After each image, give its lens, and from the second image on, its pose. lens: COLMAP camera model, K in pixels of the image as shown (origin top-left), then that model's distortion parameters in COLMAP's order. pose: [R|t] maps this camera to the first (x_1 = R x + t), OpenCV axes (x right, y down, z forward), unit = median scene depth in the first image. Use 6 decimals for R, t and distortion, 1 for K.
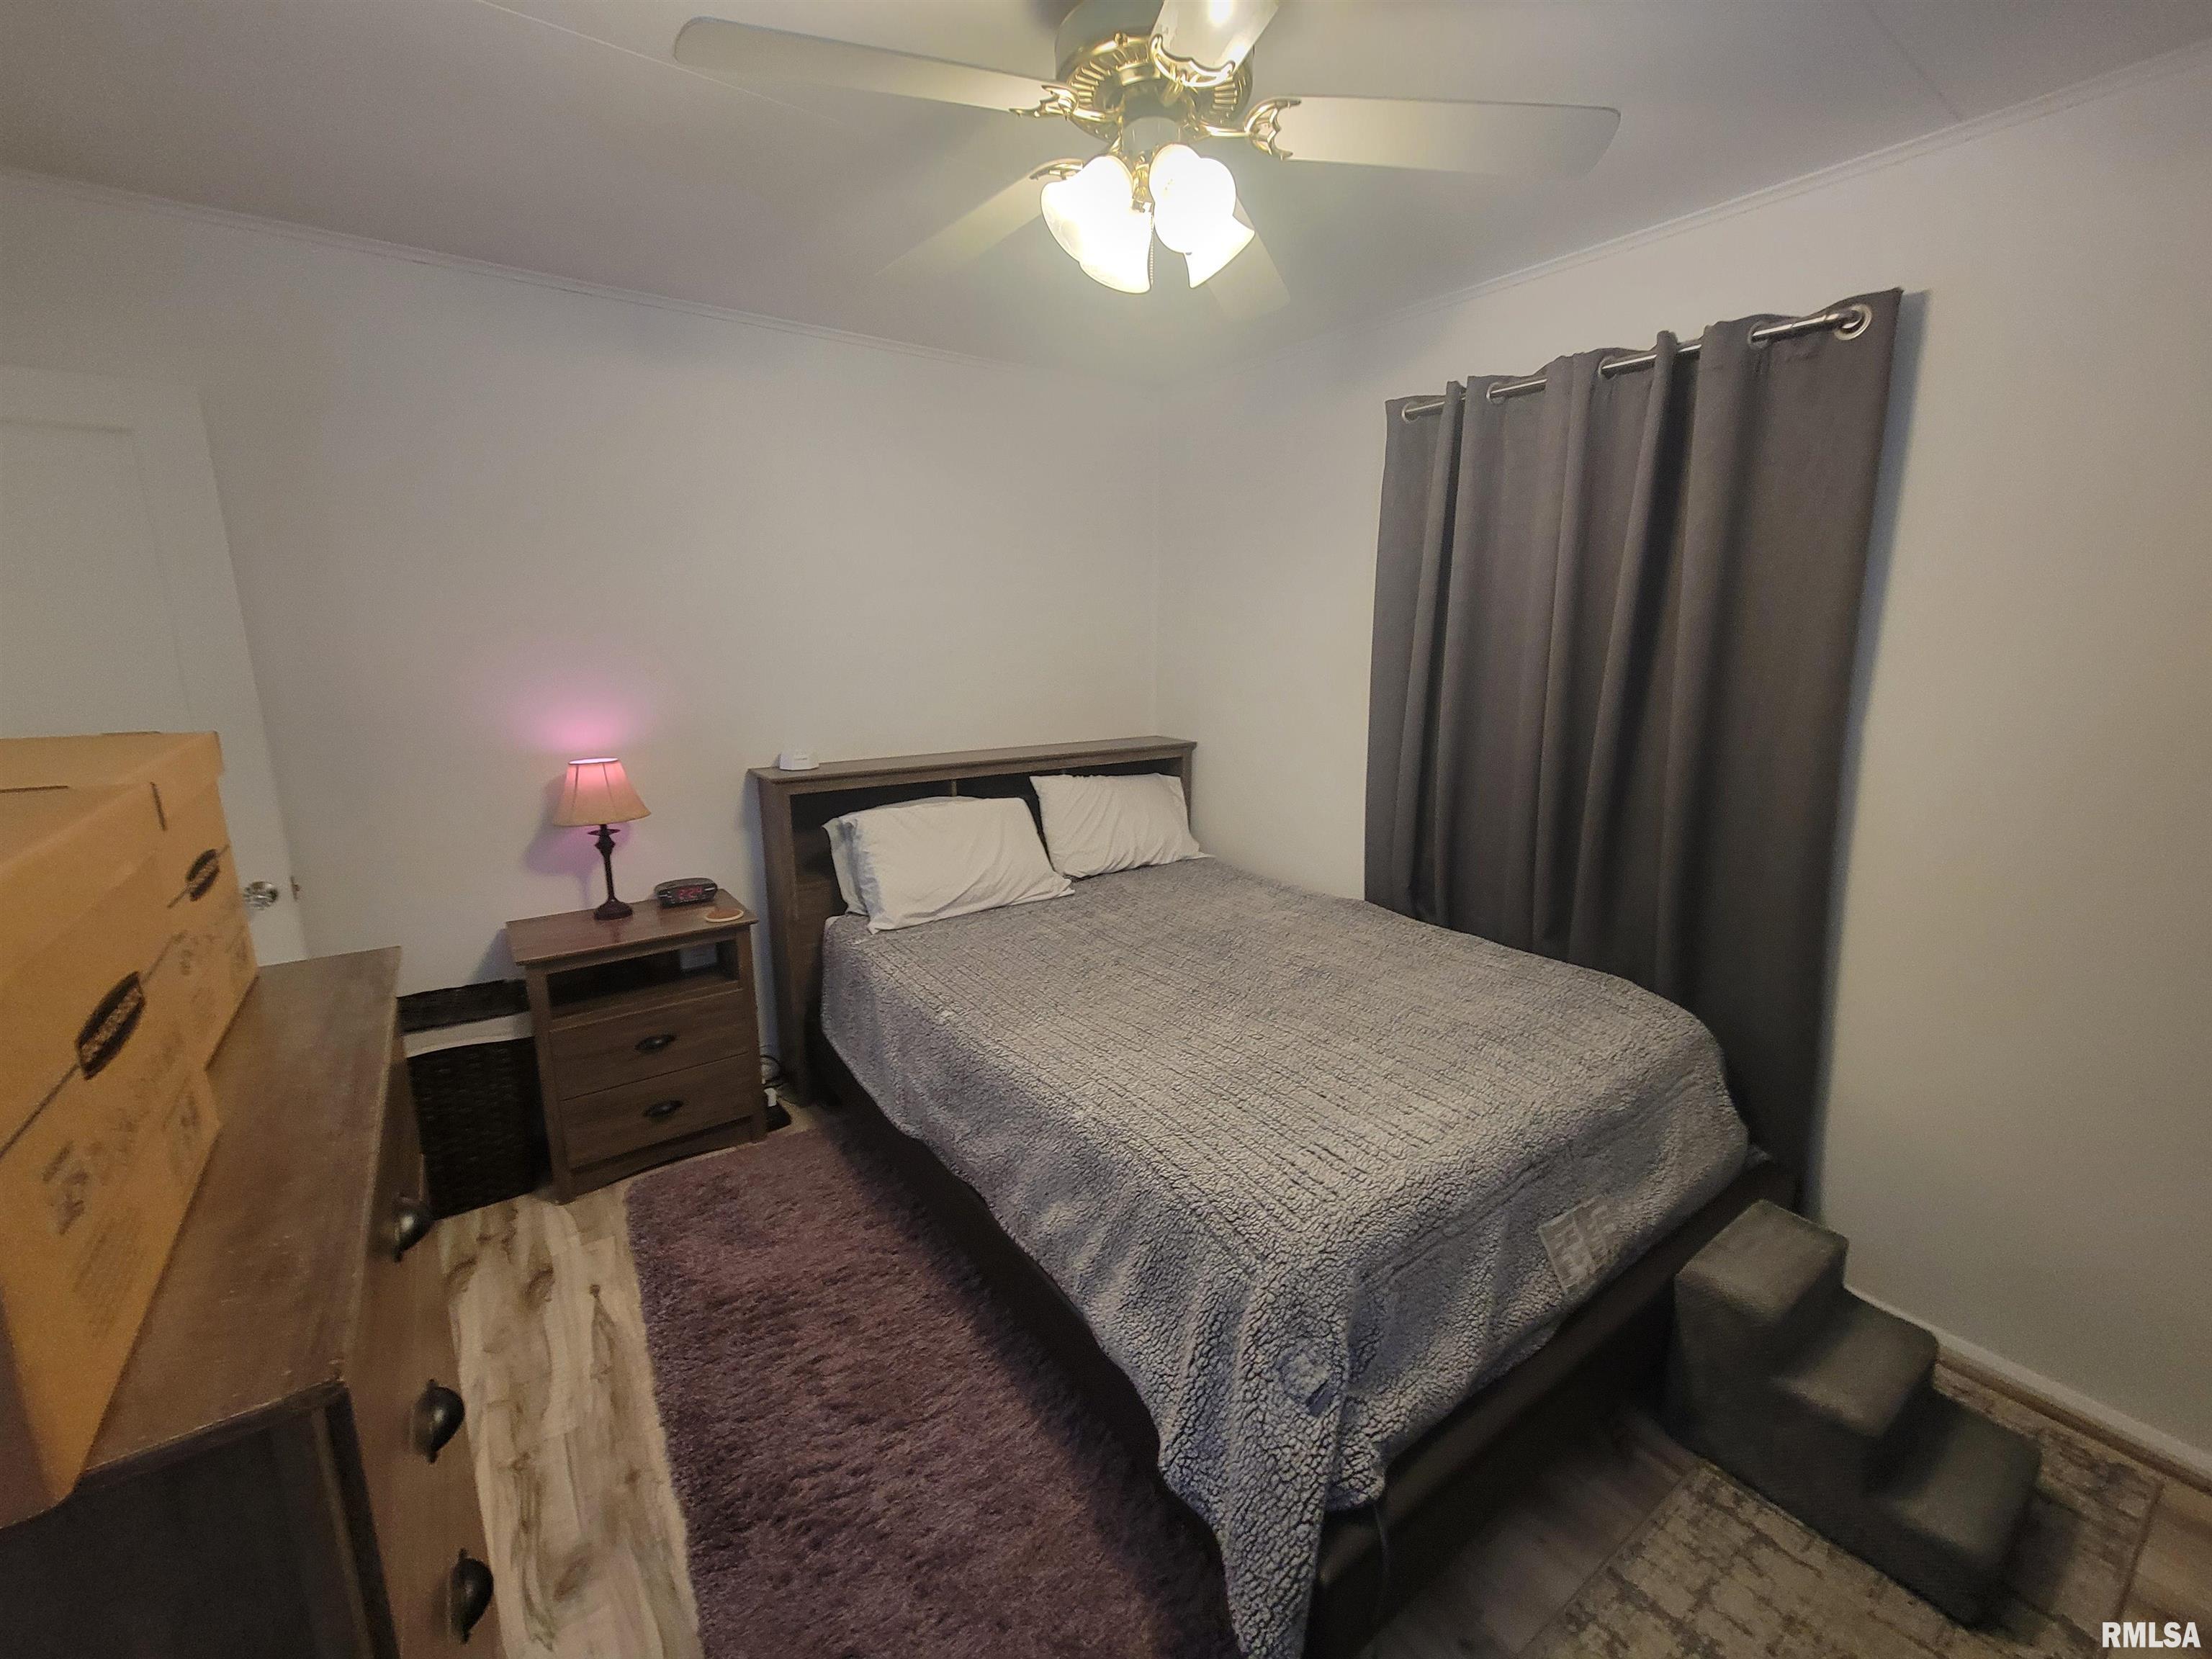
lens RADIAL K [[892.1, 0, 1122.6], [0, 892.1, 835.3], [0, 0, 1]] dist [-0.009500, -0.001011]
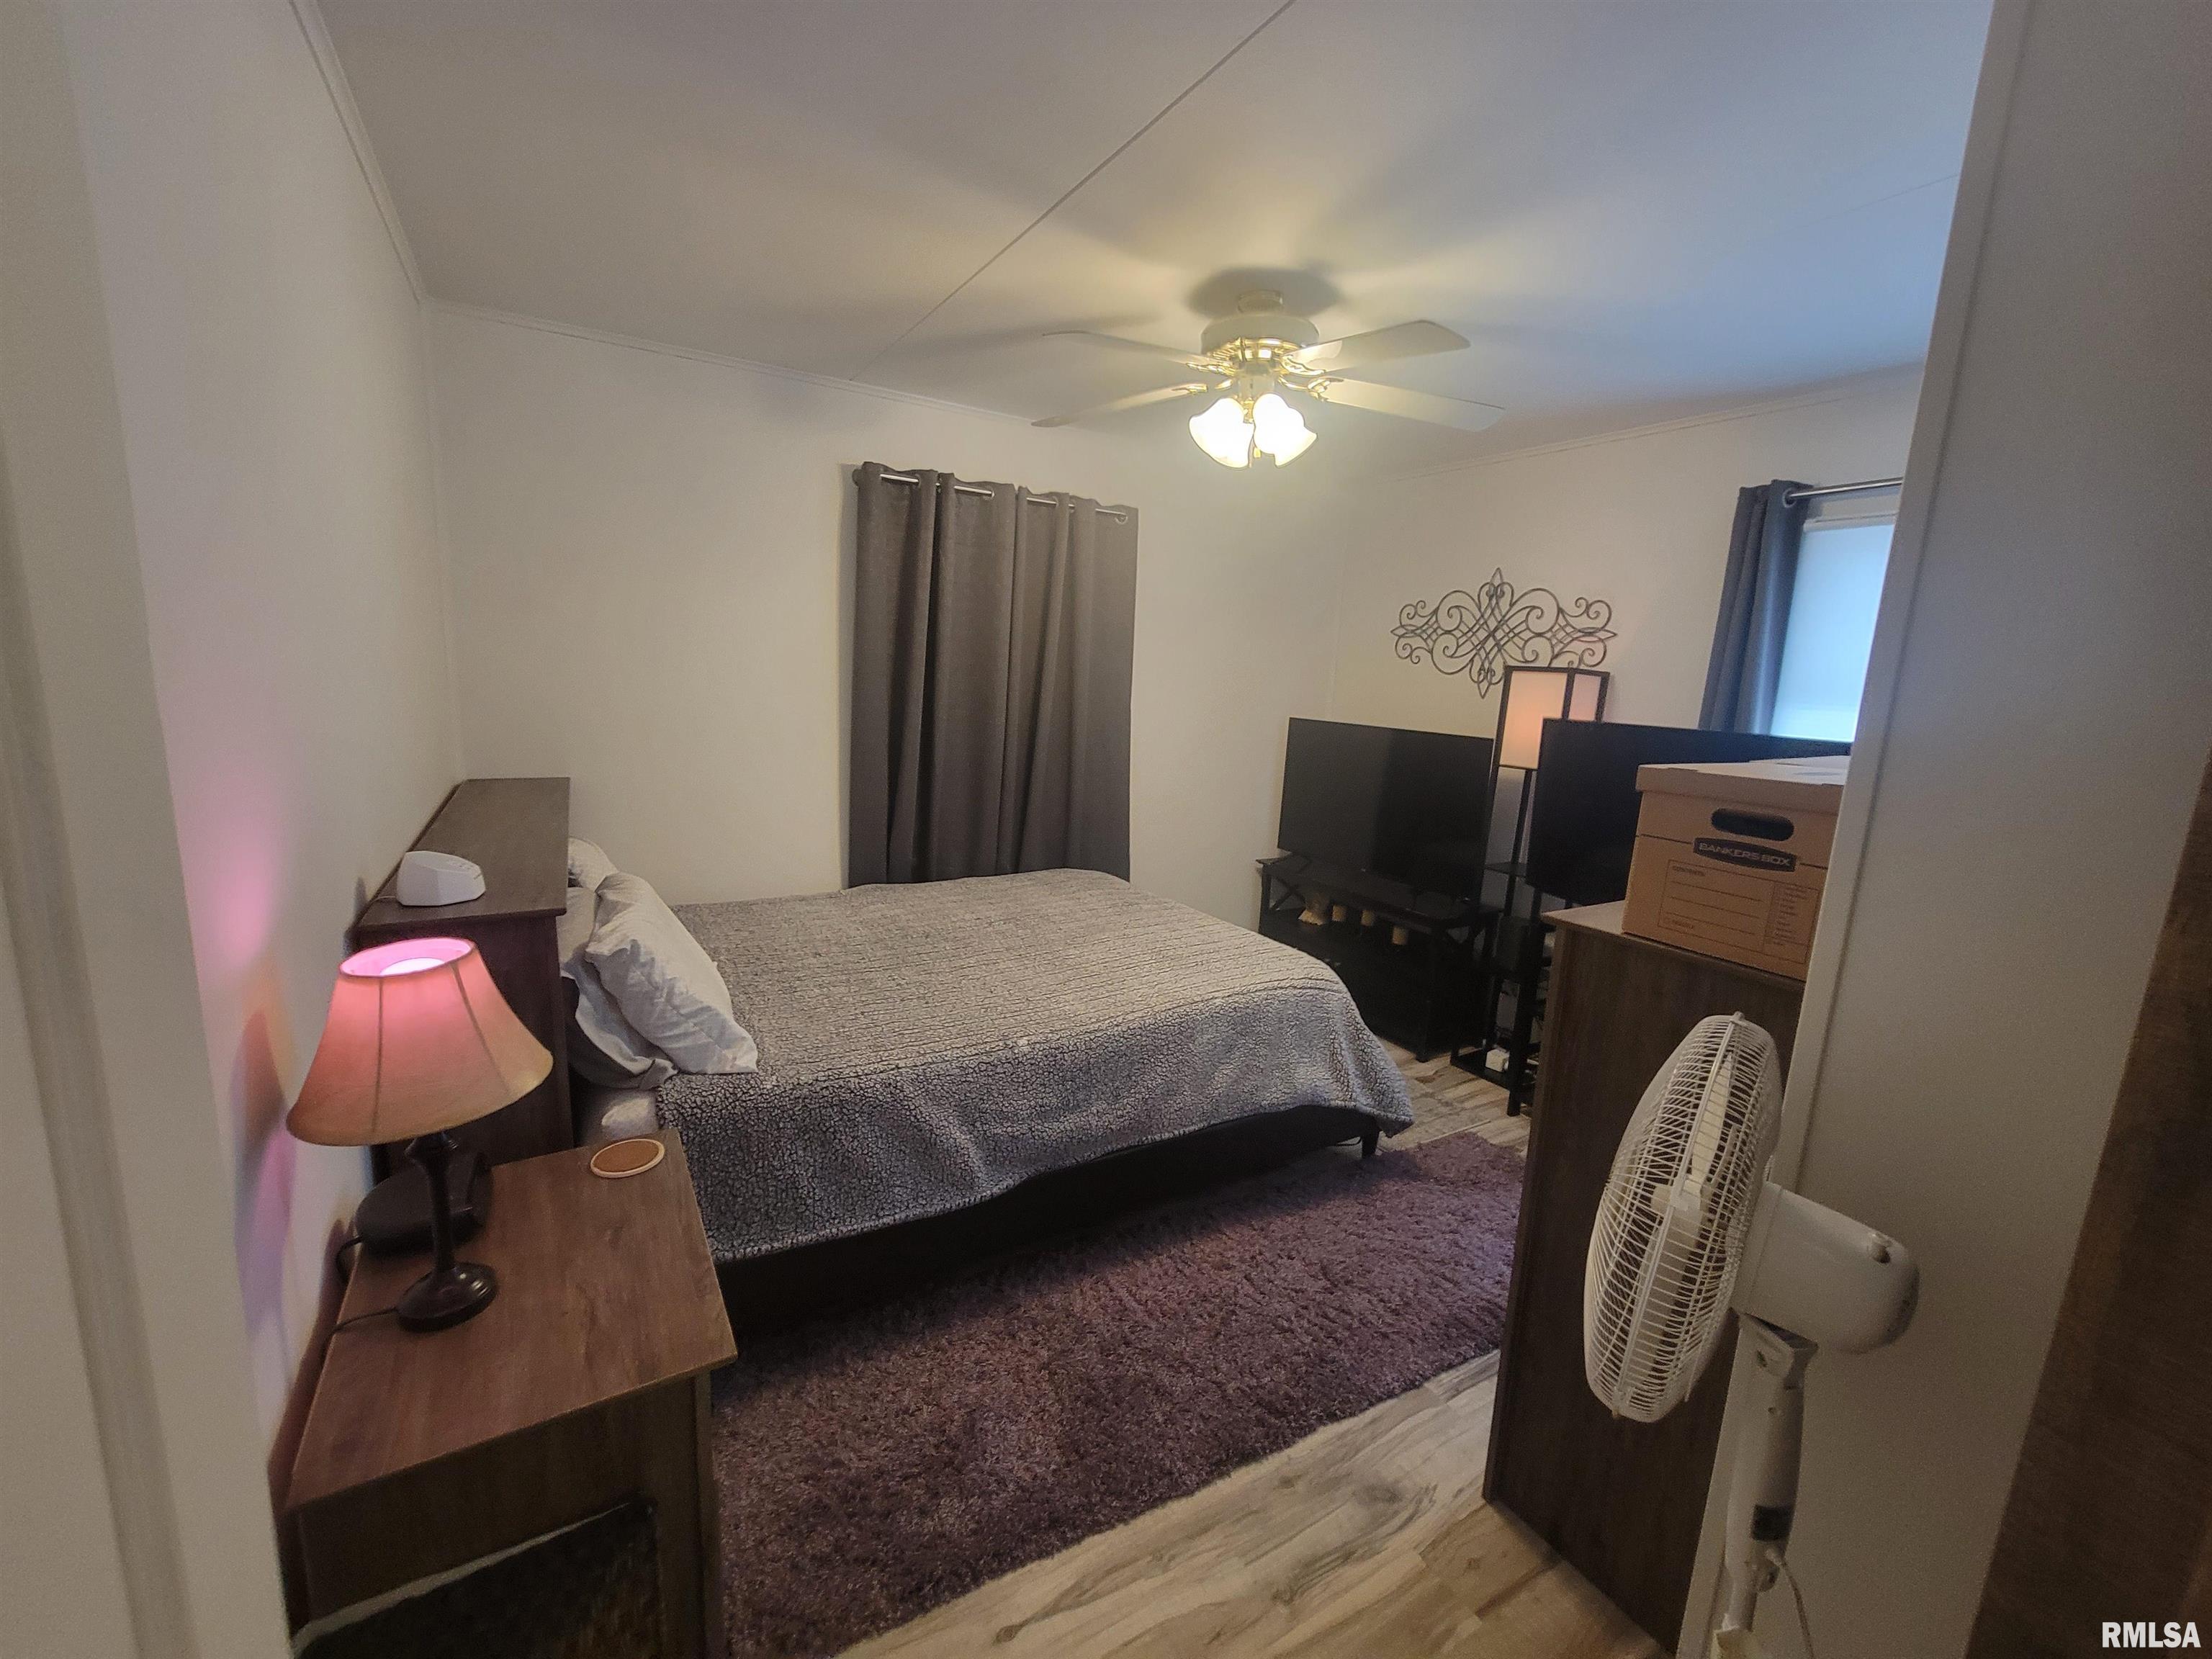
lens RADIAL K [[892.1, 0, 1122.3], [0, 892.1, 820.4], [0, 0, 1]] dist [-0.009500, -0.001011]
pose [[0.087165, -0.172000, 0.981233, -1.400437], [0.171213, 0.972912, 0.155332, -0.223215], [-0.981371, 0.154460, 0.114252, 0.906694]]
